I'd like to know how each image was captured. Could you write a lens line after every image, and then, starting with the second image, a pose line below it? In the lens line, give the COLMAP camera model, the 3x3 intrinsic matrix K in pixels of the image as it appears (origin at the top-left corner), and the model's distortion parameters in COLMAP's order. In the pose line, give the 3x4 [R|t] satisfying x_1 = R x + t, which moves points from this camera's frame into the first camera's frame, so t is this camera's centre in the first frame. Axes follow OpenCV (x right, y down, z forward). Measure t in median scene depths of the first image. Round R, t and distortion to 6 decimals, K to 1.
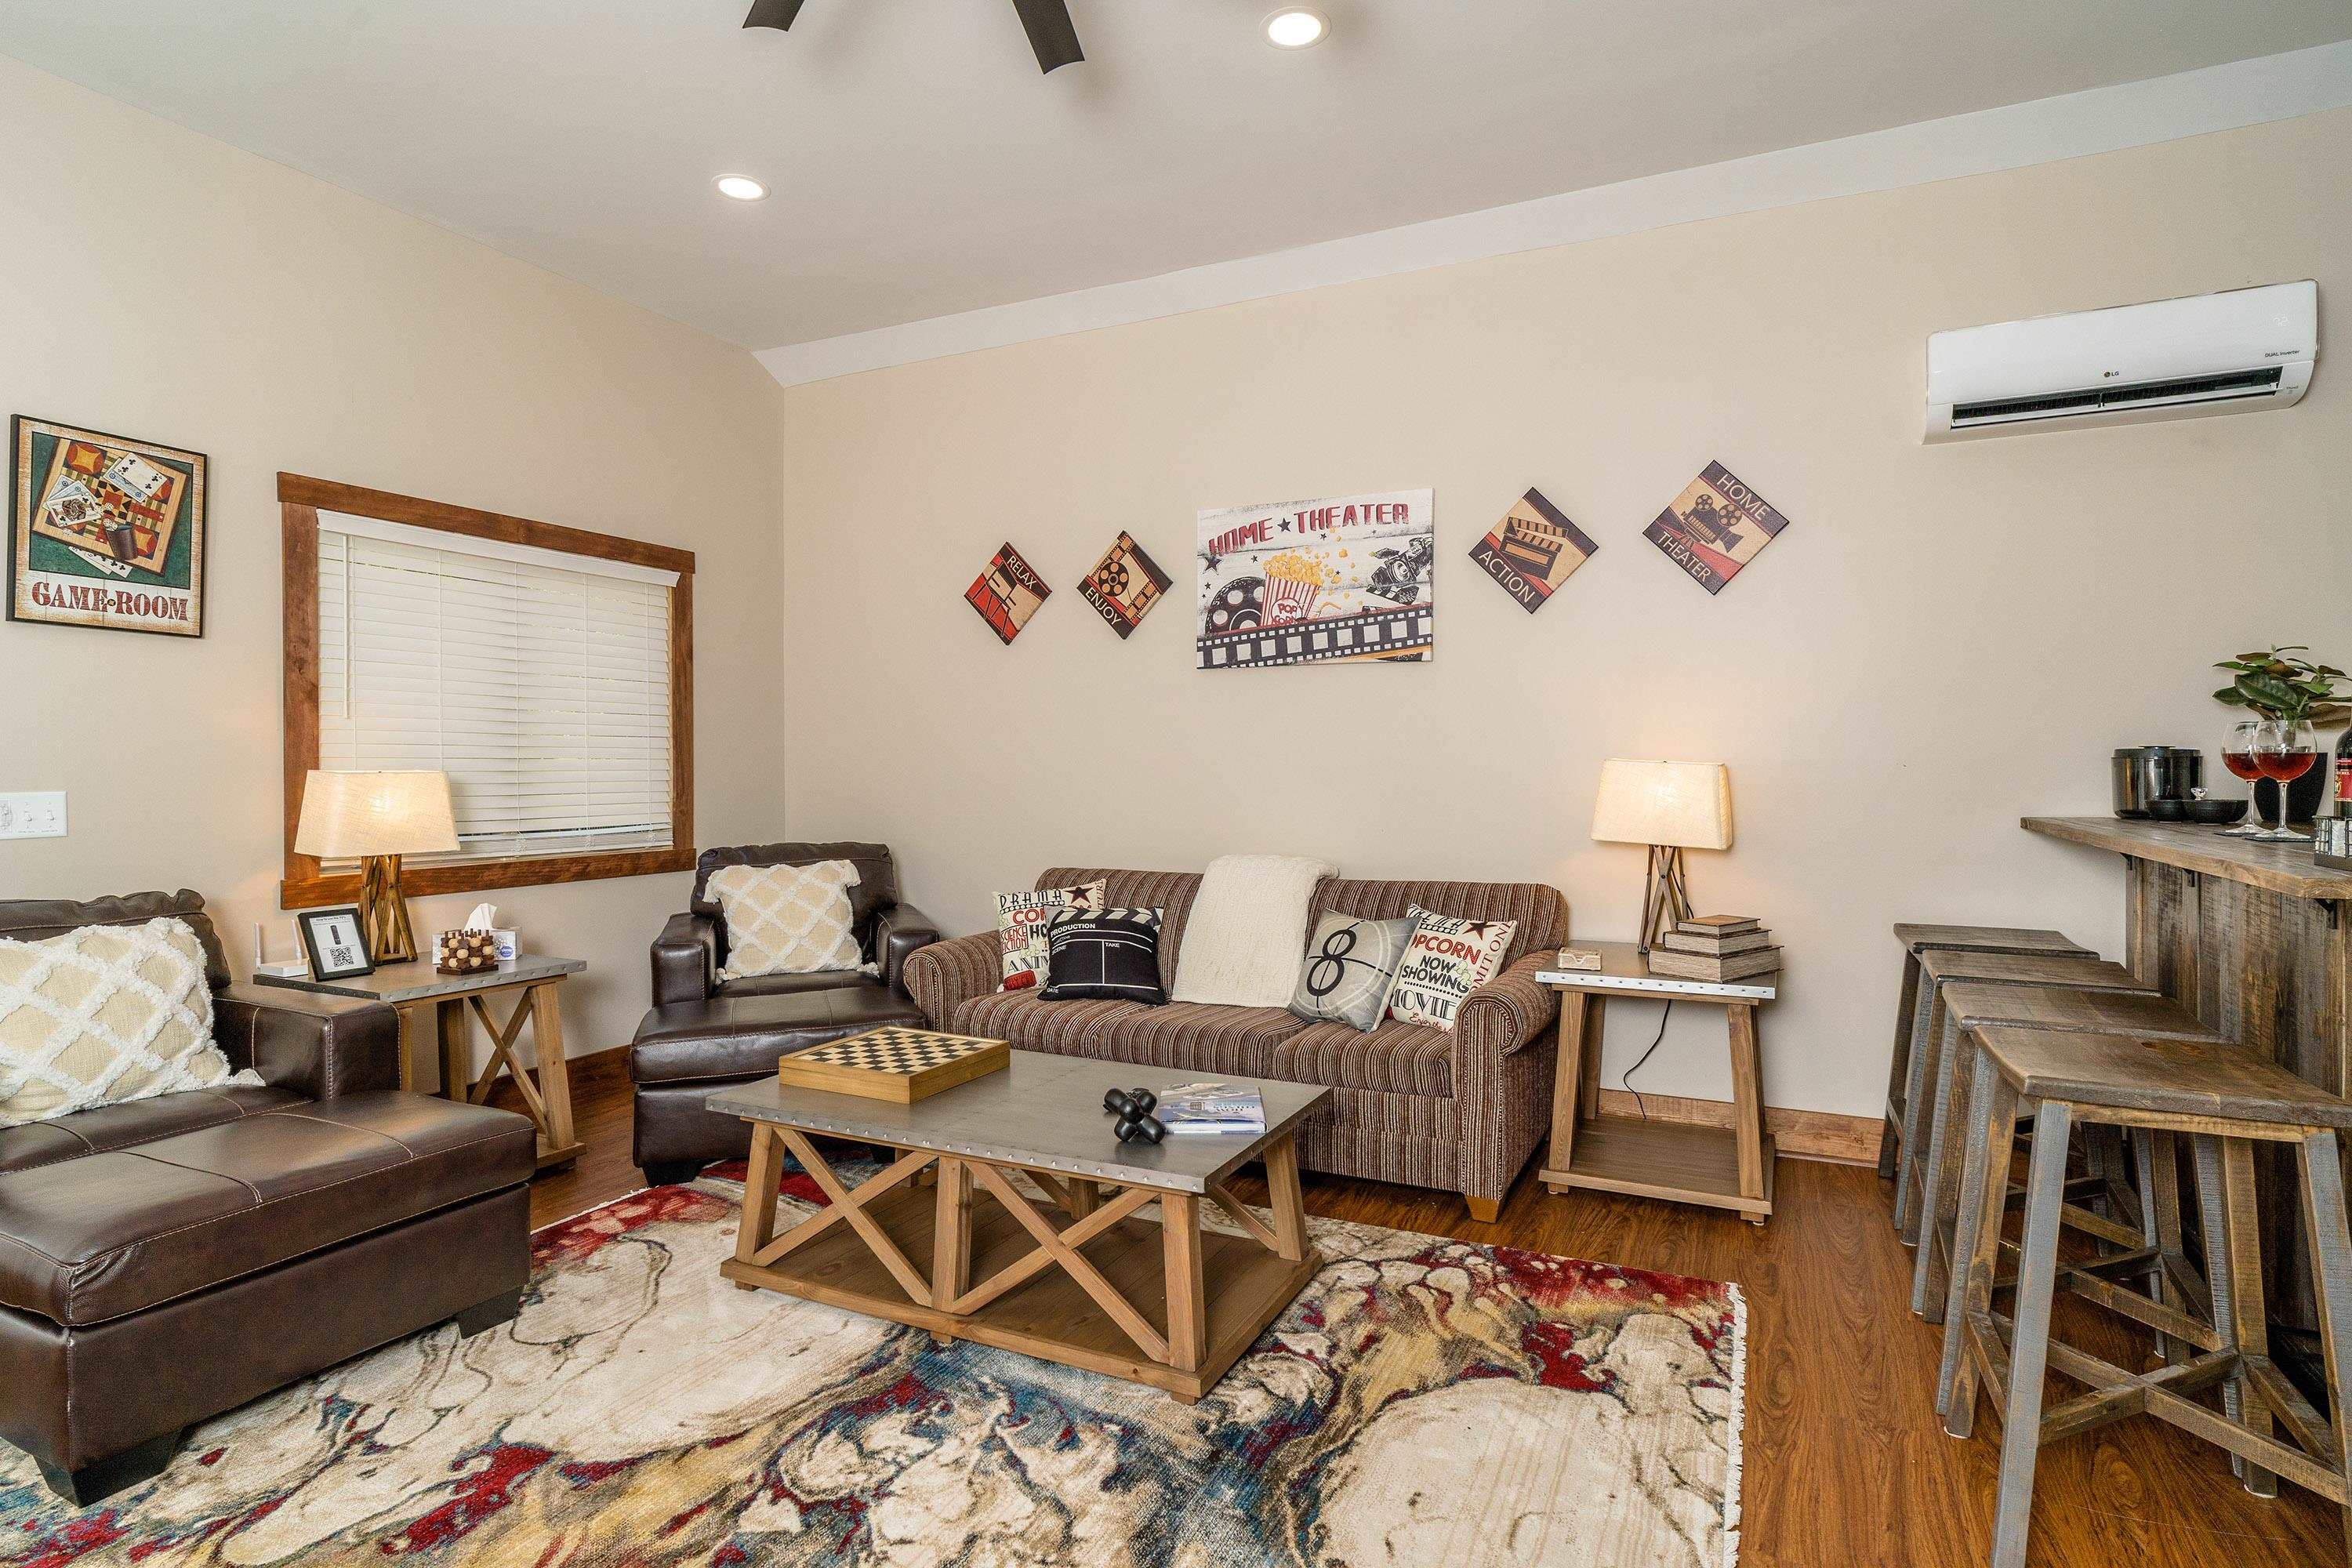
lens RADIAL K [[1214.3, 0, 1176.8], [0, 1214.3, 780.3], [0, 0, 1]] dist [-0.001102, 0.000045]
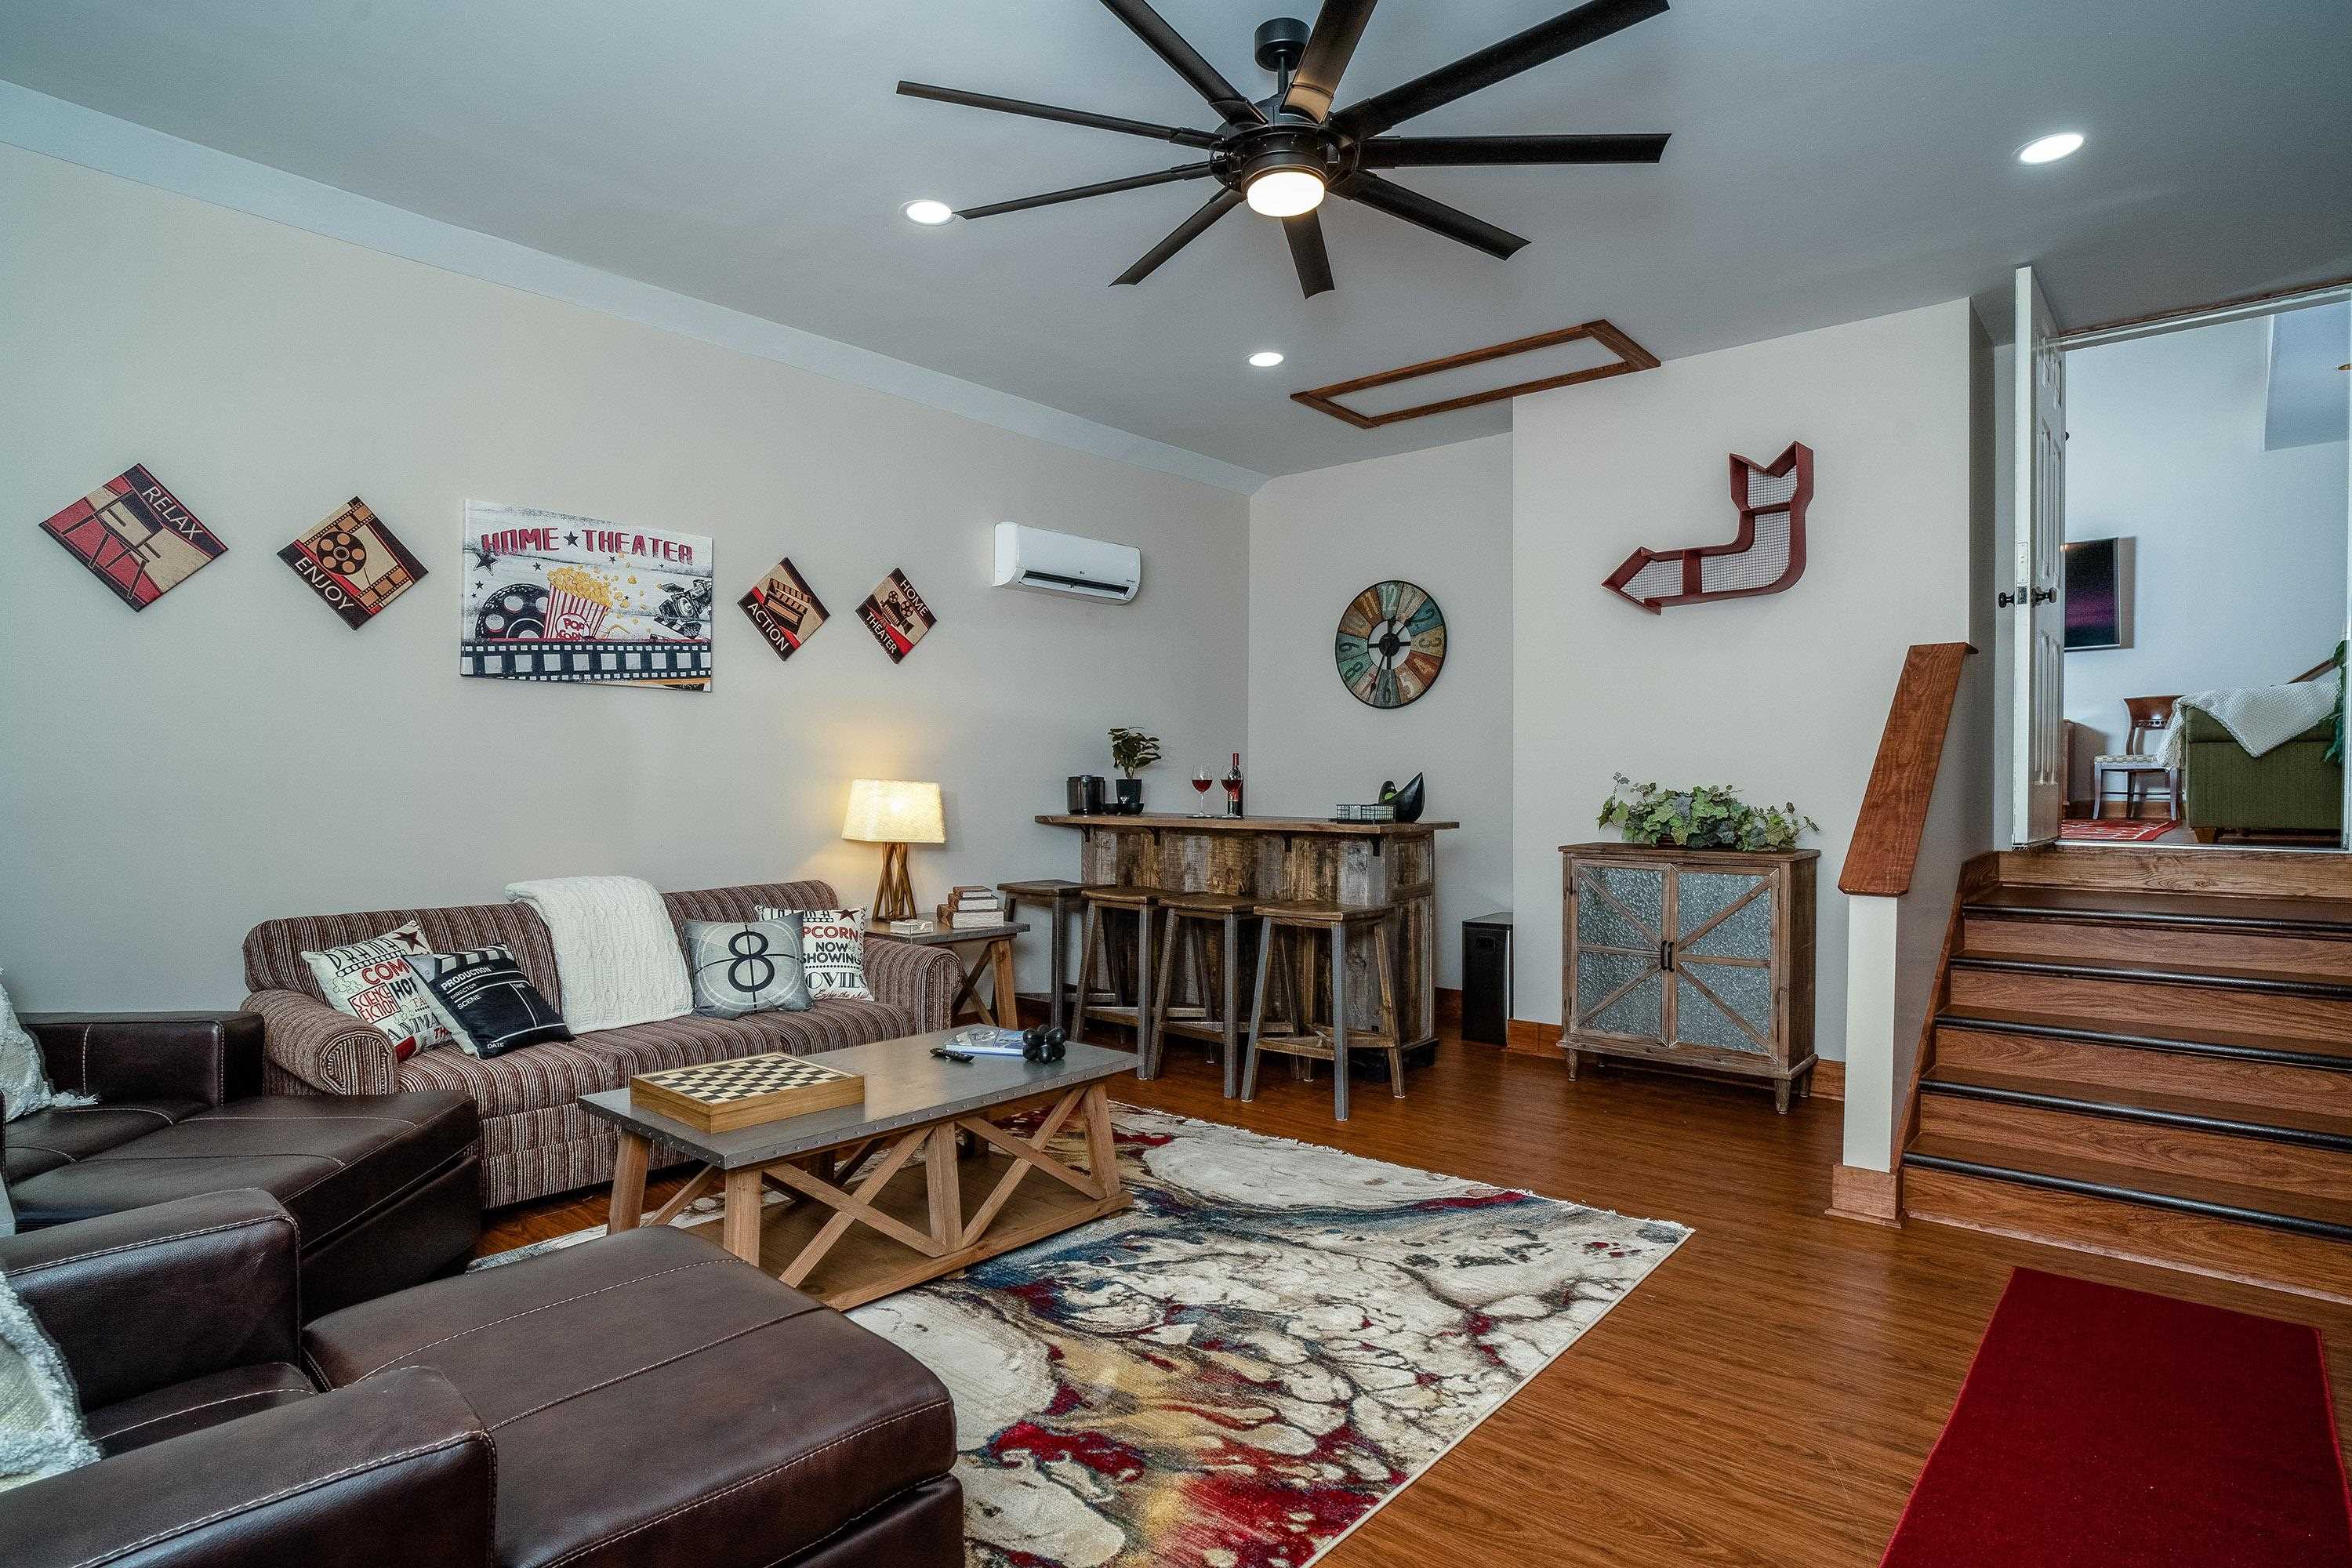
lens RADIAL K [[1227.7, 0, 1176.7], [0, 1227.7, 788.7], [0, 0, 1]] dist [-0.062896, 0.039886]
pose [[0.260778, 0.003090, 0.965394, -0.740664], [0.021131, 0.999737, -0.008908, 0.009500], [-0.965167, 0.022723, 0.260644, 0.290672]]
